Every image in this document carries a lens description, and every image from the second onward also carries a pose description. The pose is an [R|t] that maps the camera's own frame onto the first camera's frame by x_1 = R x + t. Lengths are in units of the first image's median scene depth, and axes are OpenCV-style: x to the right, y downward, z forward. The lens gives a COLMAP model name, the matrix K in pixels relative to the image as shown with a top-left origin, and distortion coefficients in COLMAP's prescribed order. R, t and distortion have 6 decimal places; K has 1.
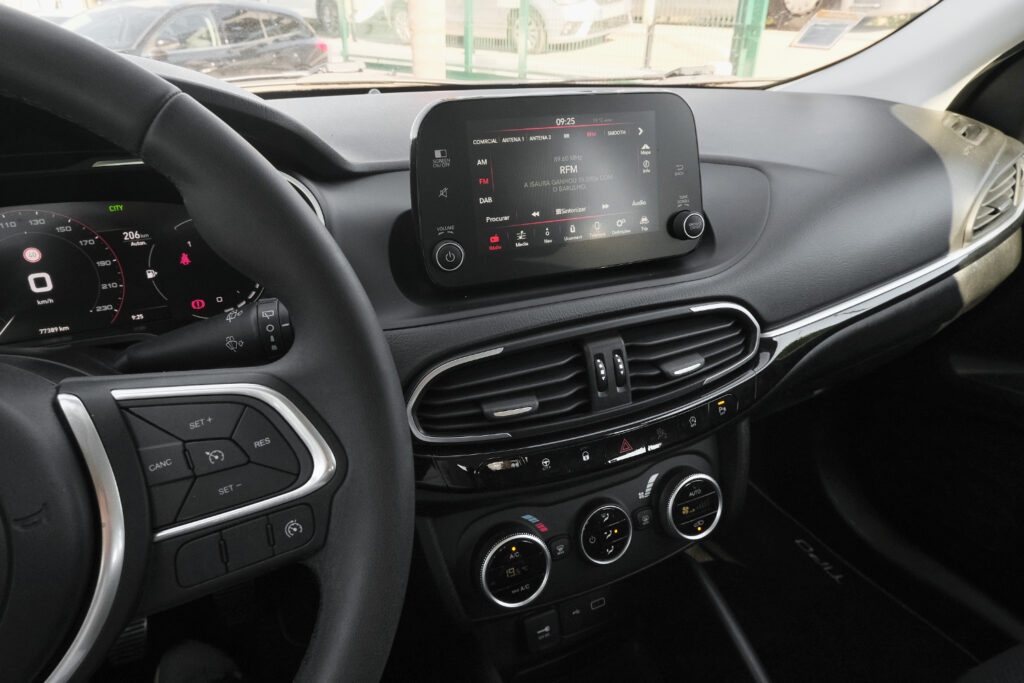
lens RADIAL K [[653.5, 0, 512.0], [0, 653.5, 341.5], [0, 0, 1]] dist [-0.003727, -0.000918]
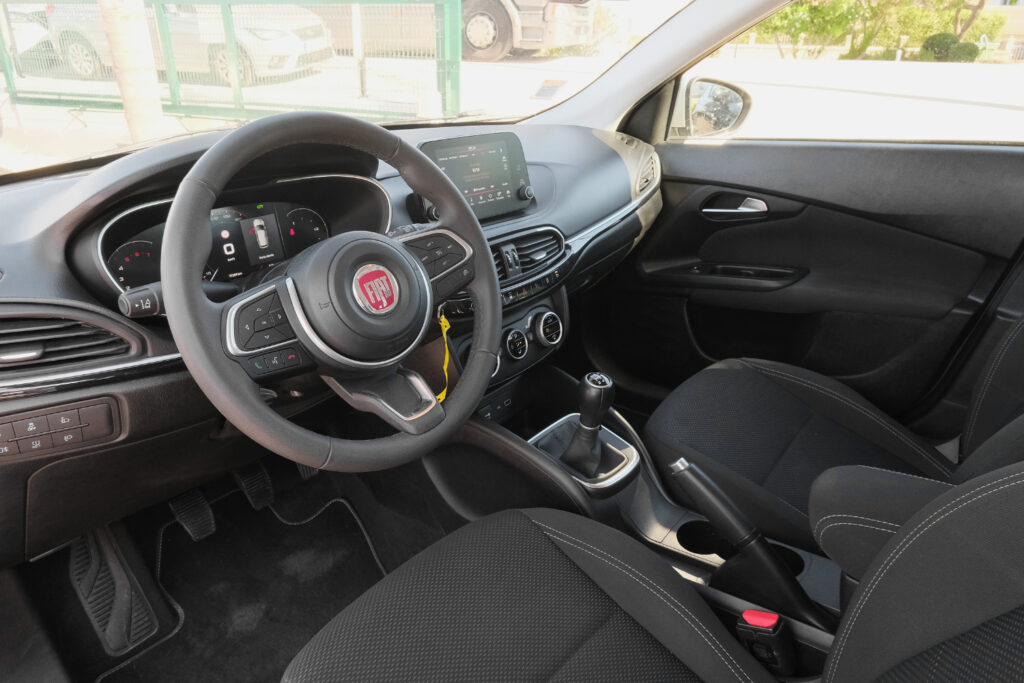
lens RADIAL K [[666.2, 0, 512.0], [0, 666.2, 341.5], [0, 0, 1]] dist [-0.030523, 0.031014]
pose [[0.907199, -0.169350, 0.385112, -0.699334], [0.183543, 0.983012, -0.000095, 0.293248], [-0.378554, 0.070771, 0.922870, -0.958345]]
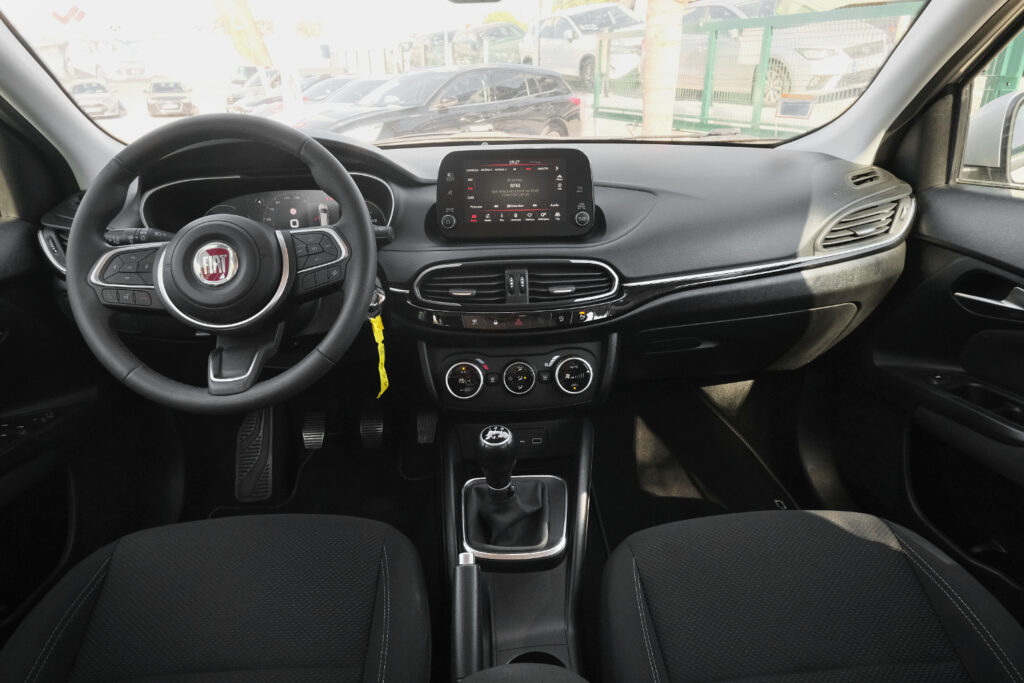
lens RADIAL K [[653.5, 0, 512.0], [0, 653.5, 341.5], [0, 0, 1]] dist [-0.003727, -0.000918]
pose [[0.924567, 0.125459, -0.359773, 0.816712], [-0.148772, 0.988151, -0.037740, 0.274516], [0.350775, 0.088418, 0.932276, -0.797227]]
